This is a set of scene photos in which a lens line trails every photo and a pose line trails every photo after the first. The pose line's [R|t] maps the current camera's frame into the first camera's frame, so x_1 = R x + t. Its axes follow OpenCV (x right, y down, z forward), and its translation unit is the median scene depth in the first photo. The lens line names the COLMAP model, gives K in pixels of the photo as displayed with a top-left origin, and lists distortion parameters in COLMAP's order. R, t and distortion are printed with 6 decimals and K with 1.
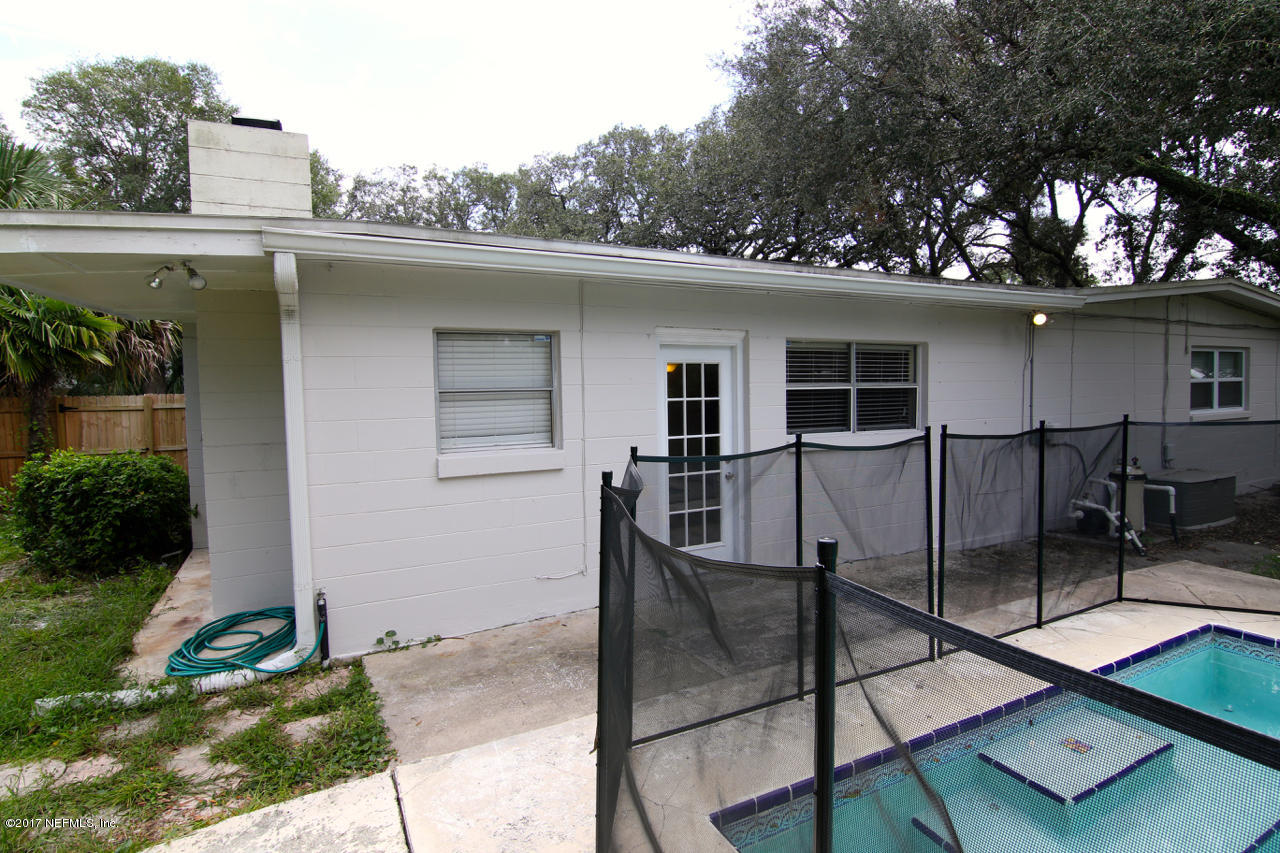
lens RADIAL K [[647.2, 0, 642.3], [0, 647.2, 426.7], [0, 0, 1]] dist [-0.009526, -0.004166]
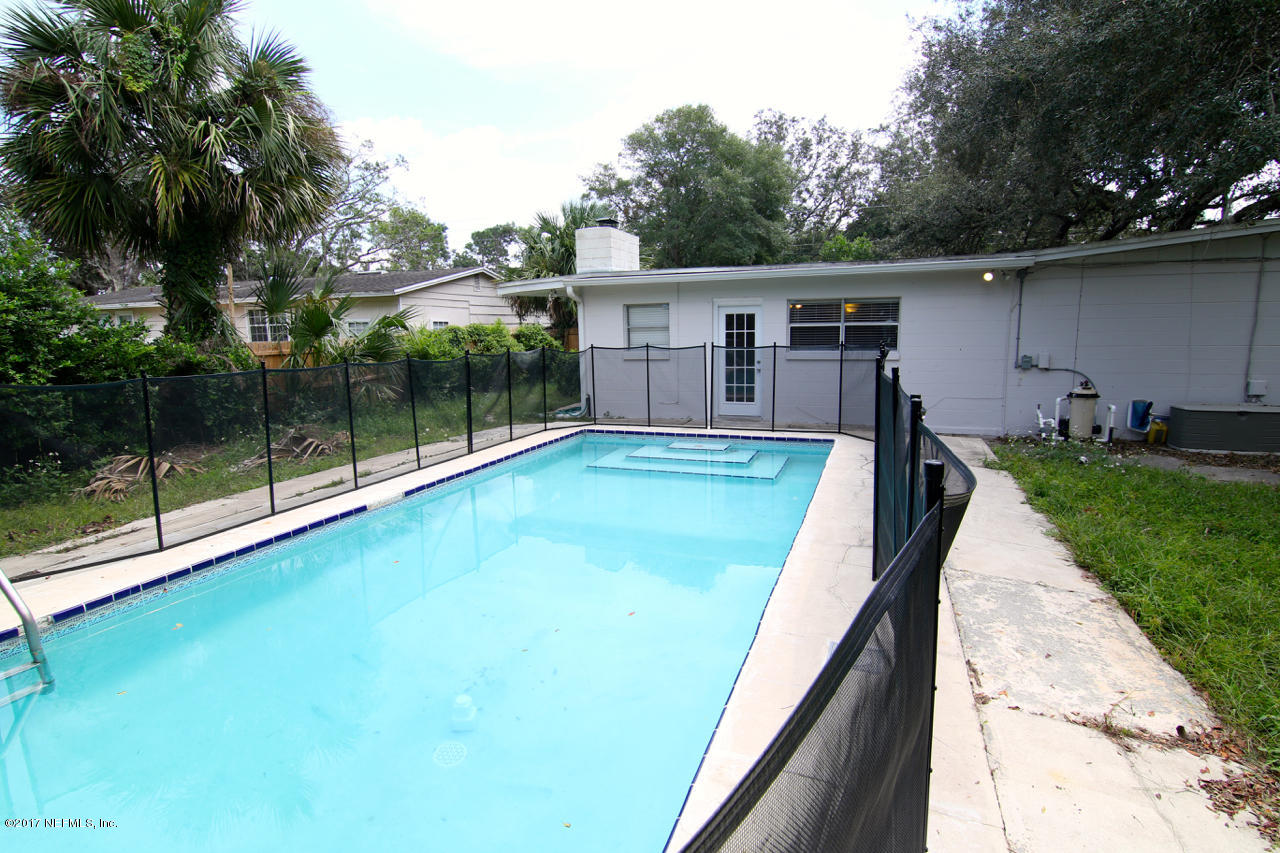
lens RADIAL K [[647.2, 0, 653.3], [0, 647.2, 425.9], [0, 0, 1]] dist [-0.009526, -0.004166]
pose [[0.691837, 0.113897, -0.713014, 1.337939], [-0.033877, 0.991513, 0.125514, 0.007418], [0.721259, -0.062680, 0.689824, -0.625275]]
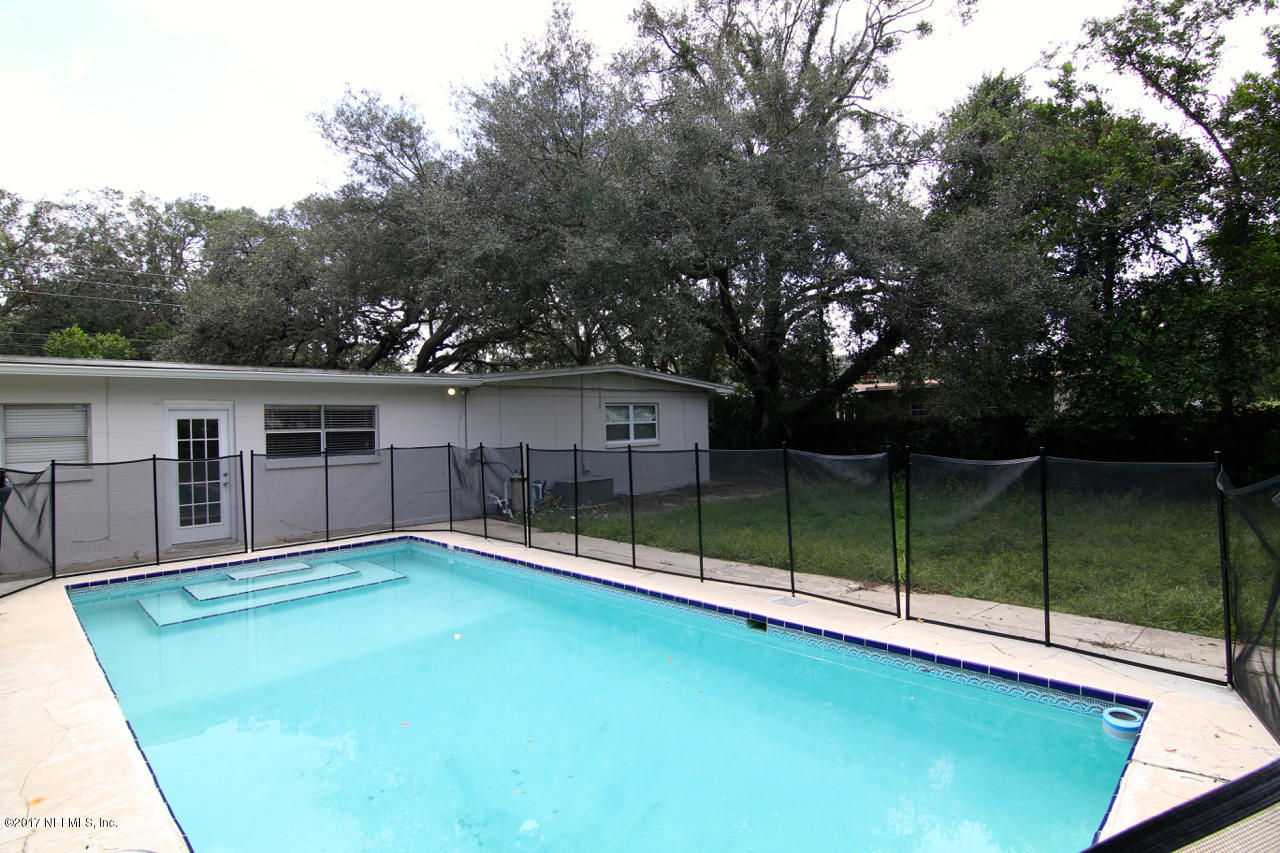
lens RADIAL K [[647.2, 0, 643.2], [0, 647.2, 424.3], [0, 0, 1]] dist [-0.009526, -0.004166]
pose [[0.947219, -0.005113, 0.320548, 0.628143], [0.023350, 0.998318, -0.053075, 0.034918], [-0.319737, 0.057758, 0.945744, -0.978452]]
